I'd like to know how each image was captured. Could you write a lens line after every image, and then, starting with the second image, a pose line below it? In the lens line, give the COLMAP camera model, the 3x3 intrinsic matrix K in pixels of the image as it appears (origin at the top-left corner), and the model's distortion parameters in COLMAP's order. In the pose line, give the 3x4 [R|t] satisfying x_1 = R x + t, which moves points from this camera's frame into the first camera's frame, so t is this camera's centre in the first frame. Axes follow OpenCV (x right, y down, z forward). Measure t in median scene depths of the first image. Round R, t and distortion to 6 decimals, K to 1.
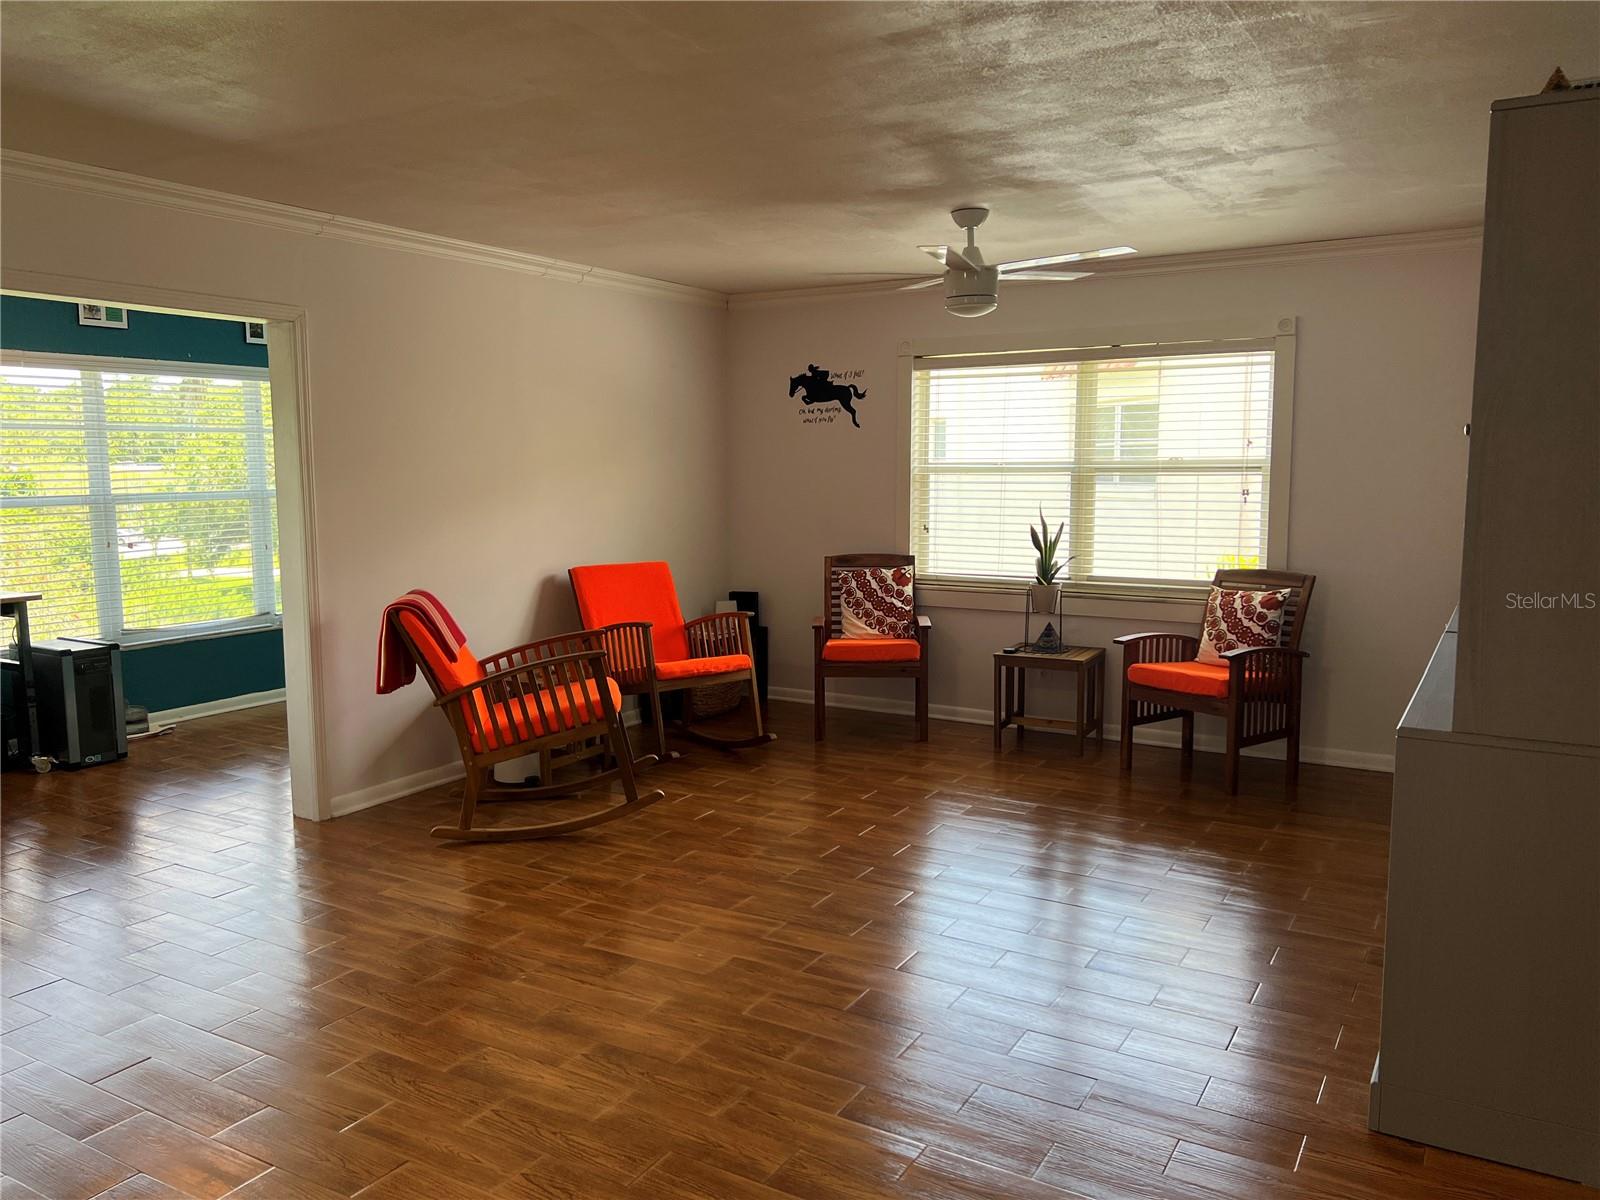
lens RADIAL K [[1188.9, 0, 801.9], [0, 1188.9, 605.2], [0, 0, 1]] dist [0.040903, -0.048780]
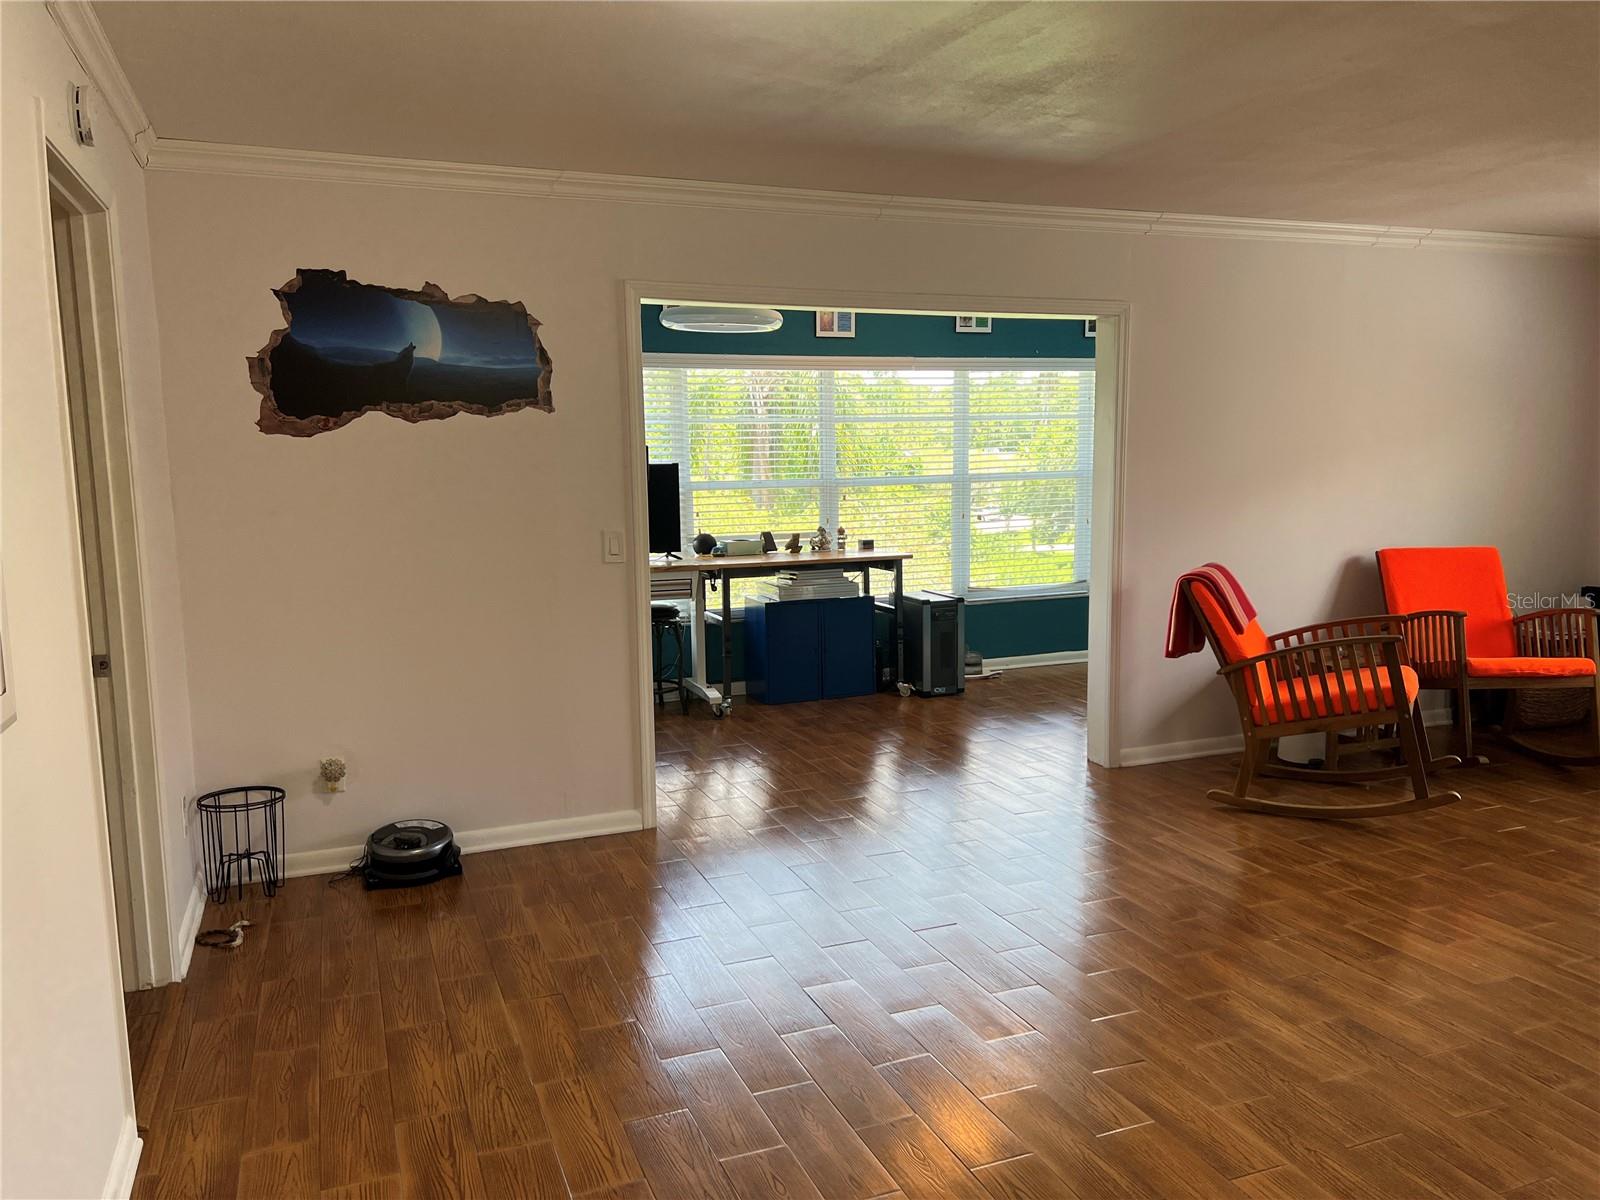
lens RADIAL K [[1188.9, 0, 801.9], [0, 1188.9, 605.2], [0, 0, 1]] dist [0.040903, -0.048780]
pose [[0.785441, 0.069664, -0.615003, 0.043544], [-0.061337, 0.997515, 0.034657, 0.009441], [0.615890, 0.010502, 0.787763, -0.048666]]
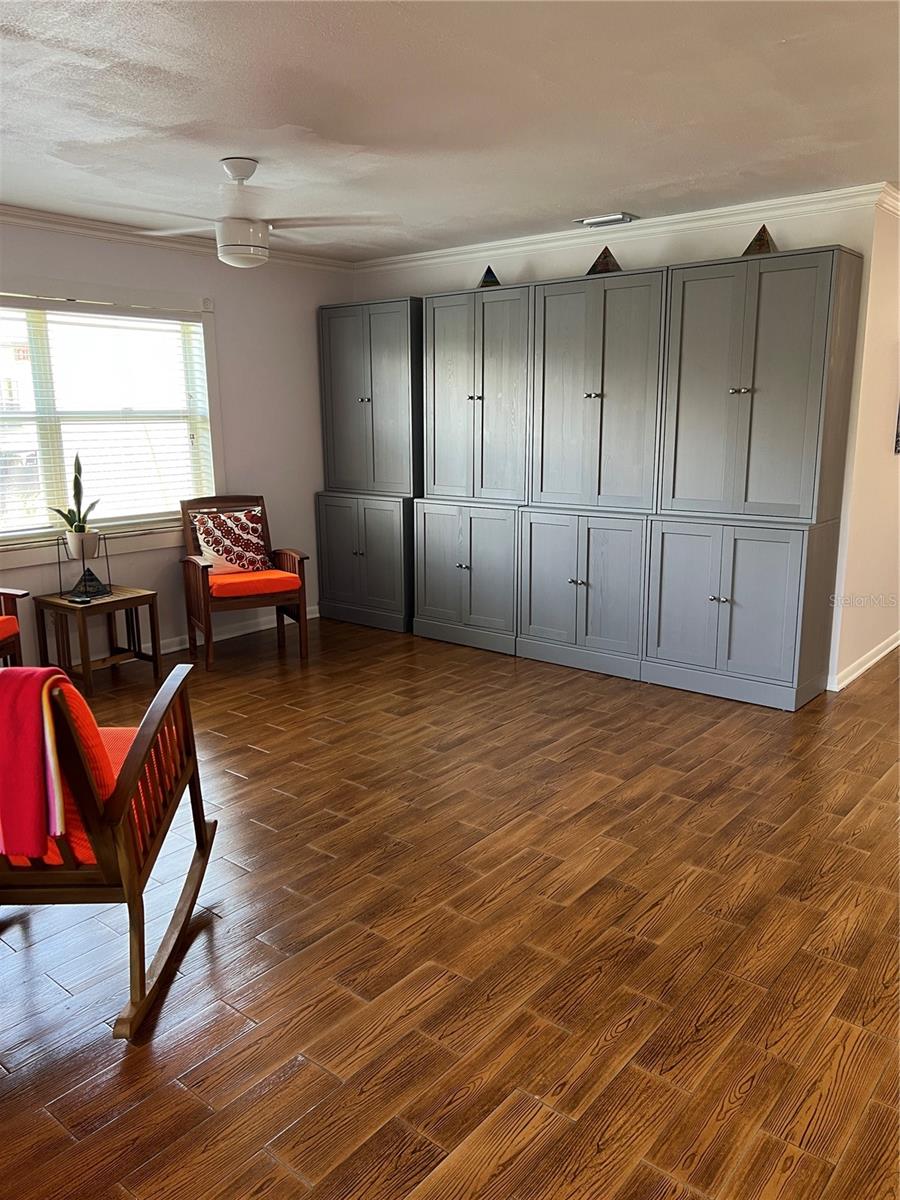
lens RADIAL K [[891.7, 0, 450.0], [0, 891.7, 600.0], [0, 0, 1]] dist [0.040903, -0.048780]
pose [[0.159367, -0.198369, 0.967084, -0.660036], [0.123349, 0.975929, 0.179857, -0.078325], [-0.979483, 0.090625, 0.179999, 0.726178]]
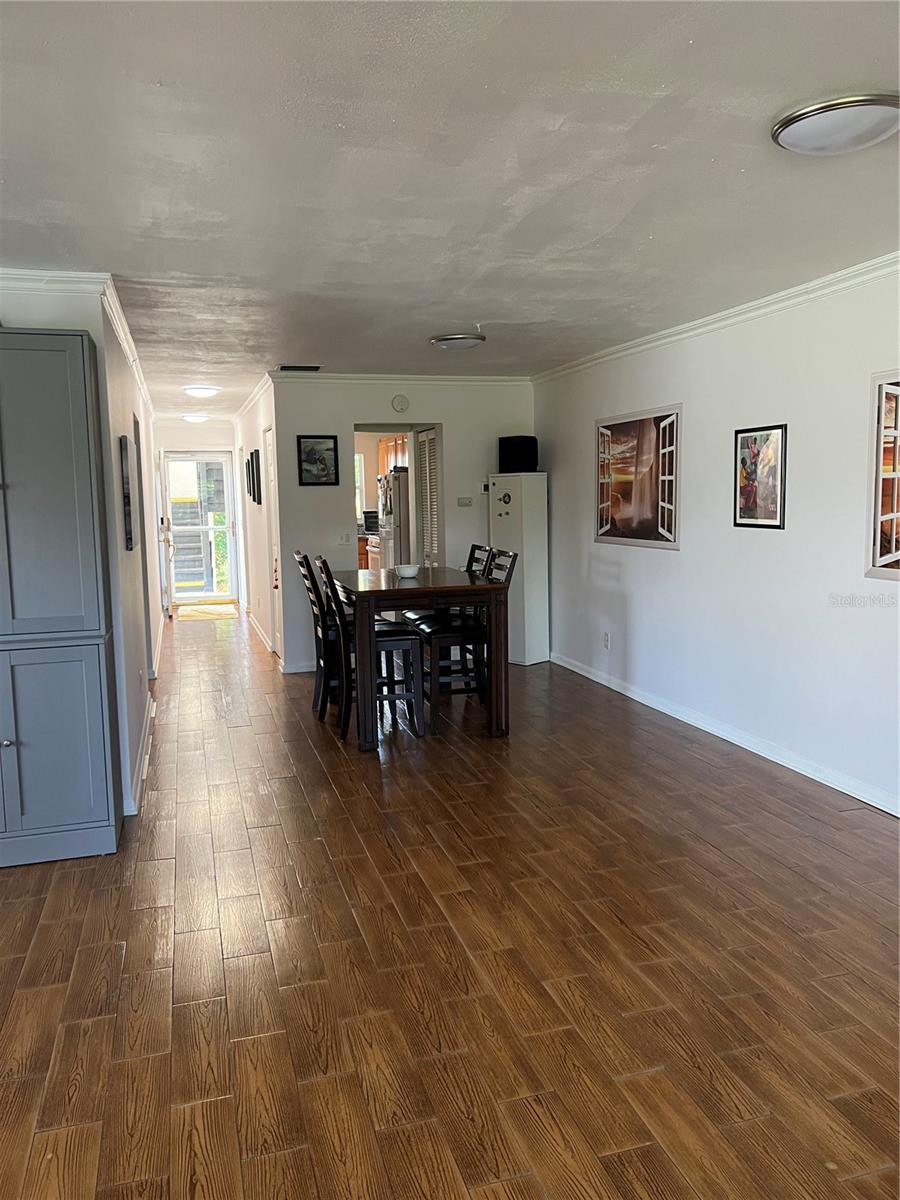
lens RADIAL K [[891.7, 0, 450.0], [0, 891.7, 600.0], [0, 0, 1]] dist [0.040903, -0.048780]
pose [[-0.733438, -0.061181, 0.676998, -0.476111], [0.099315, 0.975610, 0.195762, -0.100951], [-0.672462, 0.210815, -0.709473, 0.872904]]
